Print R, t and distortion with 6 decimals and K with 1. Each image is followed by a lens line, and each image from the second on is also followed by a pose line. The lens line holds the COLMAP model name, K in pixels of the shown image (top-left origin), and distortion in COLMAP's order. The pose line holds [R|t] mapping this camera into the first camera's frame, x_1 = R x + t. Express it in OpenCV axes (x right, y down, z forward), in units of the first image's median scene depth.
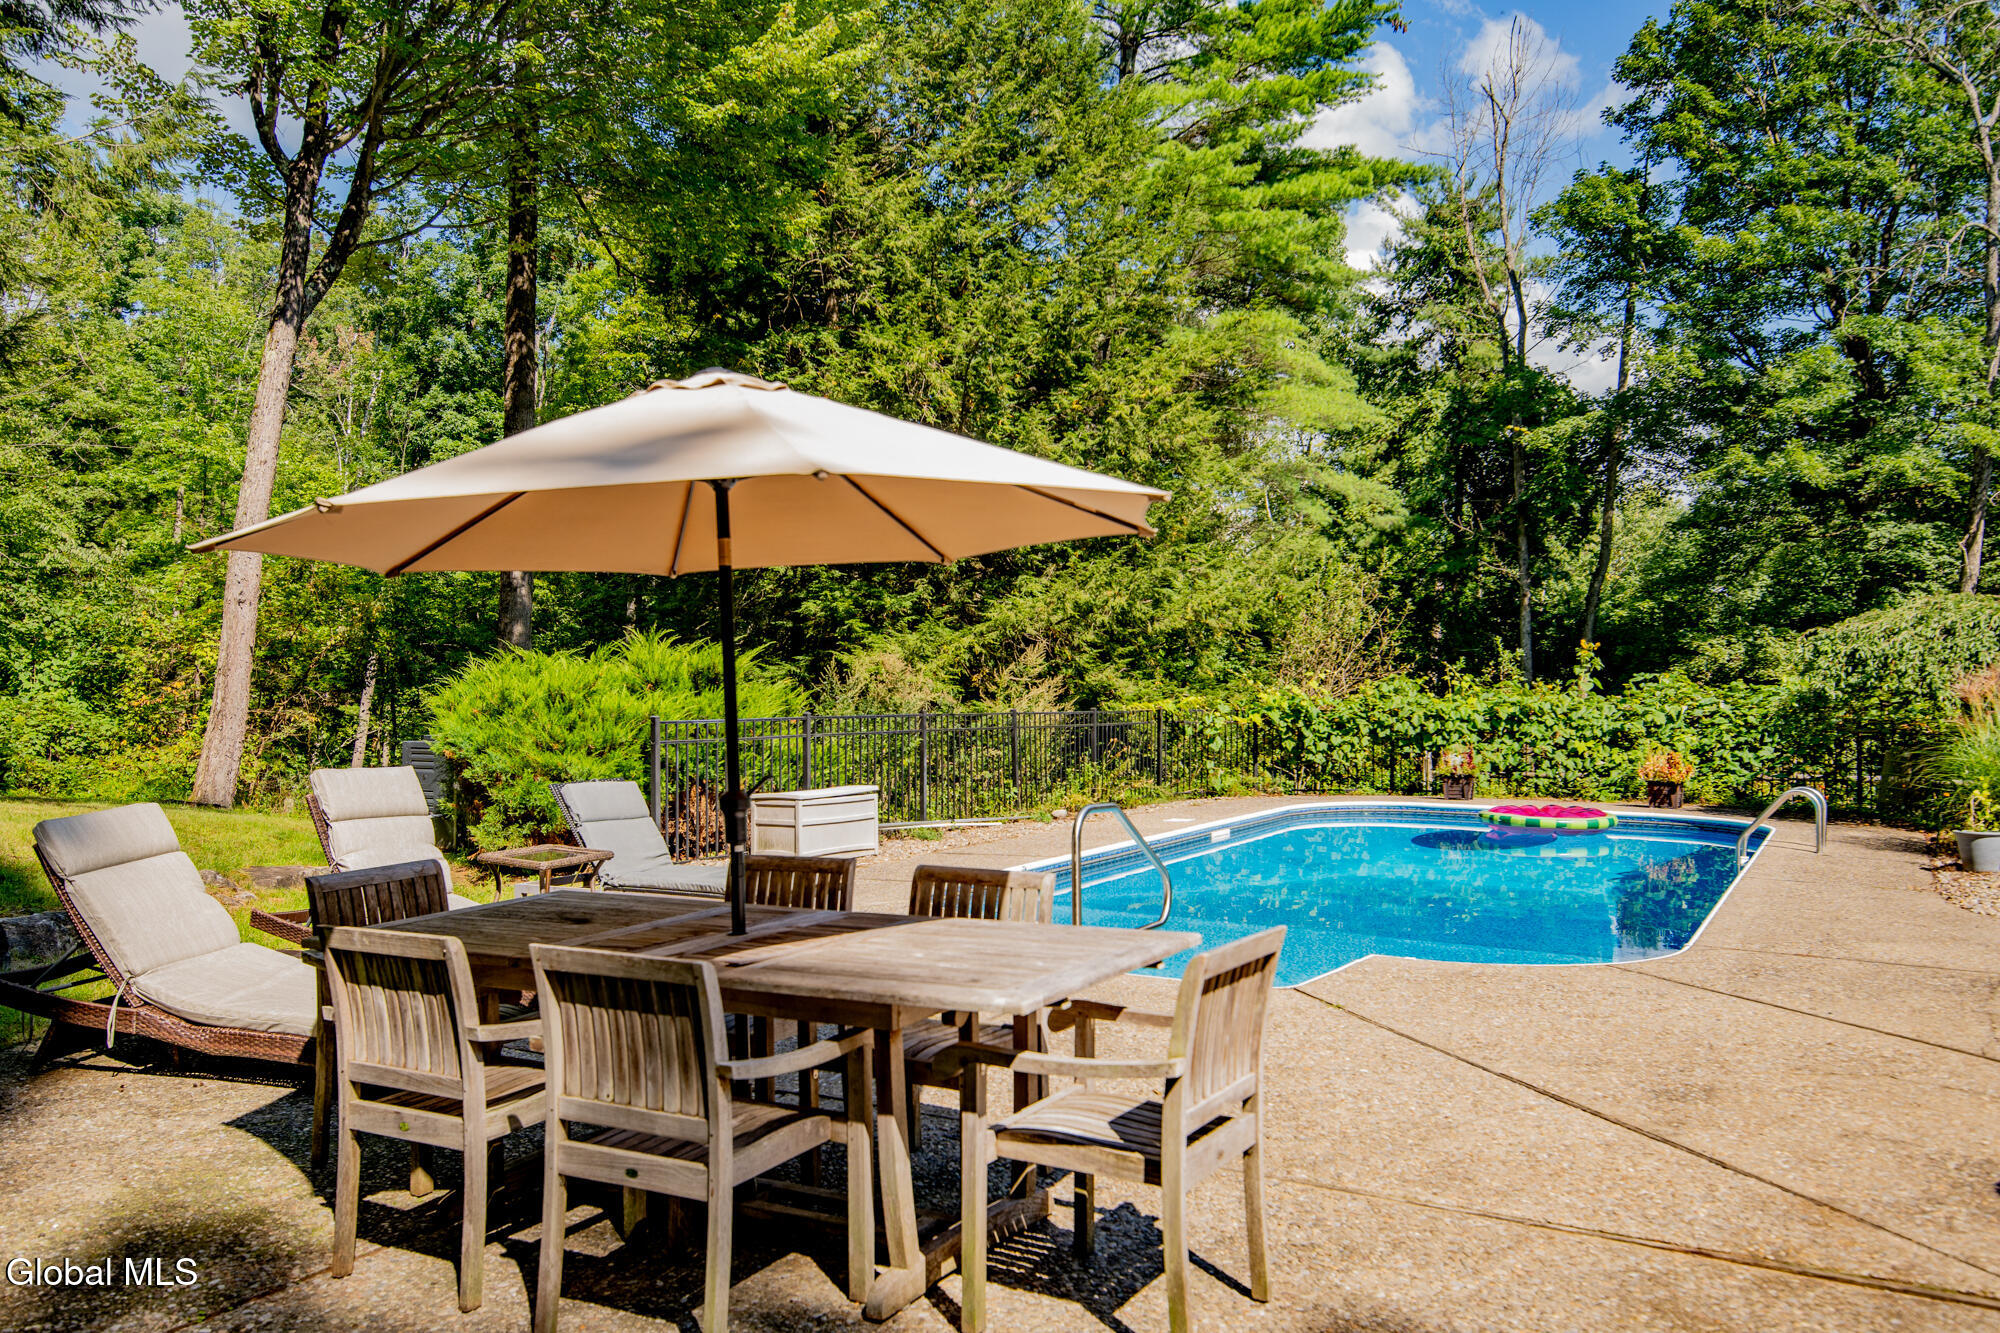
lens RADIAL K [[1524.8, 0, 1004.7], [0, 1524.8, 666.1], [0, 0, 1]] dist [0.026589, -0.004367]
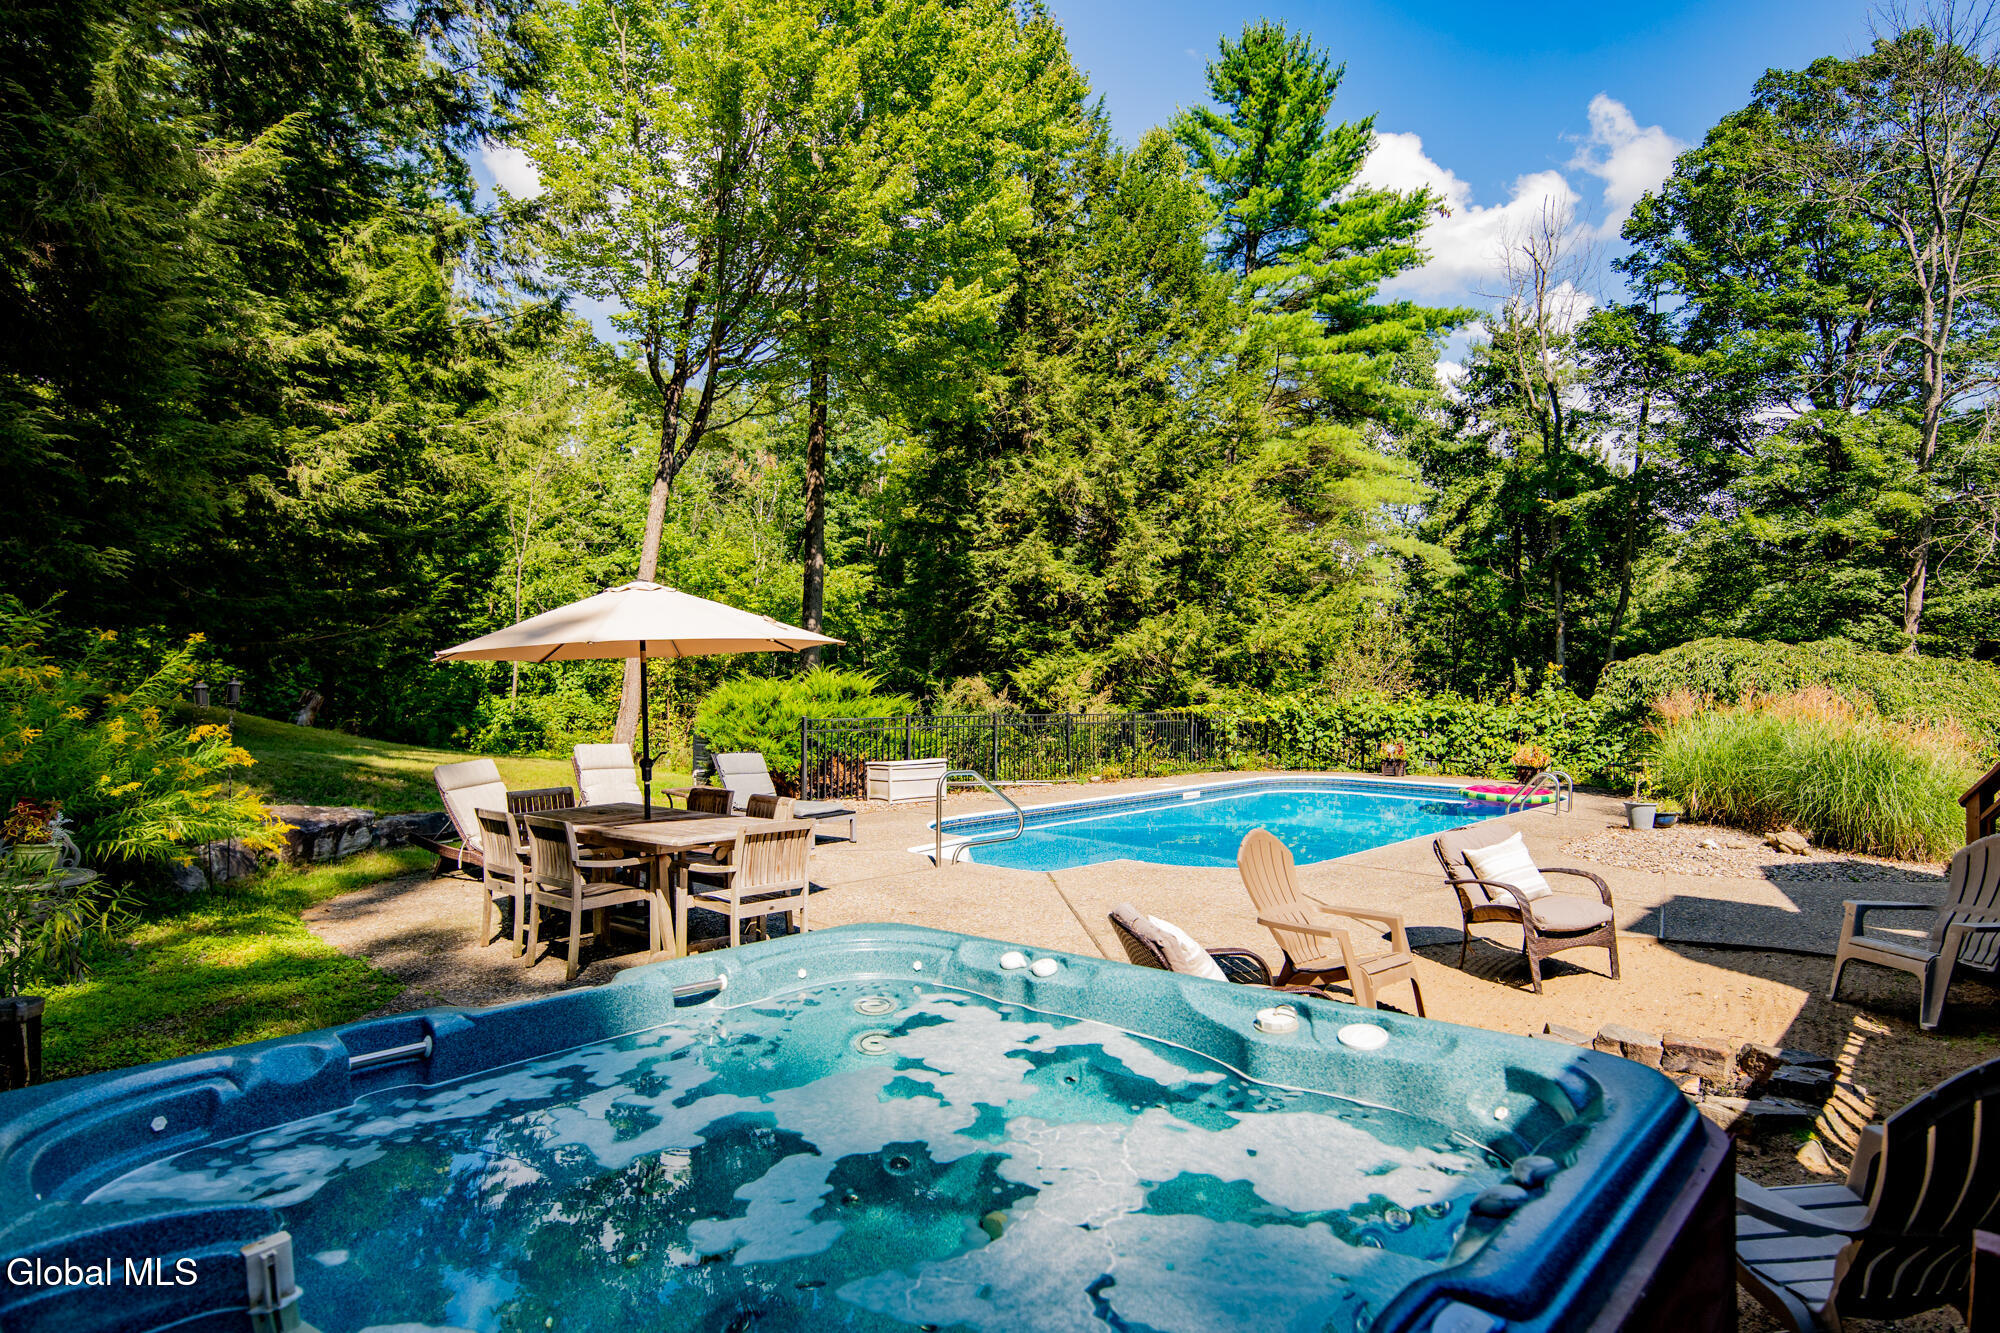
lens RADIAL K [[1129.7, 0, 997.3], [0, 1129.7, 668.9], [0, 0, 1]] dist [0.000097, -0.000747]
pose [[0.973632, 0.002257, -0.228113, 0.119688], [-0.002408, 0.999997, -0.000384, -0.009243], [0.228112, 0.000923, 0.973635, -0.091591]]
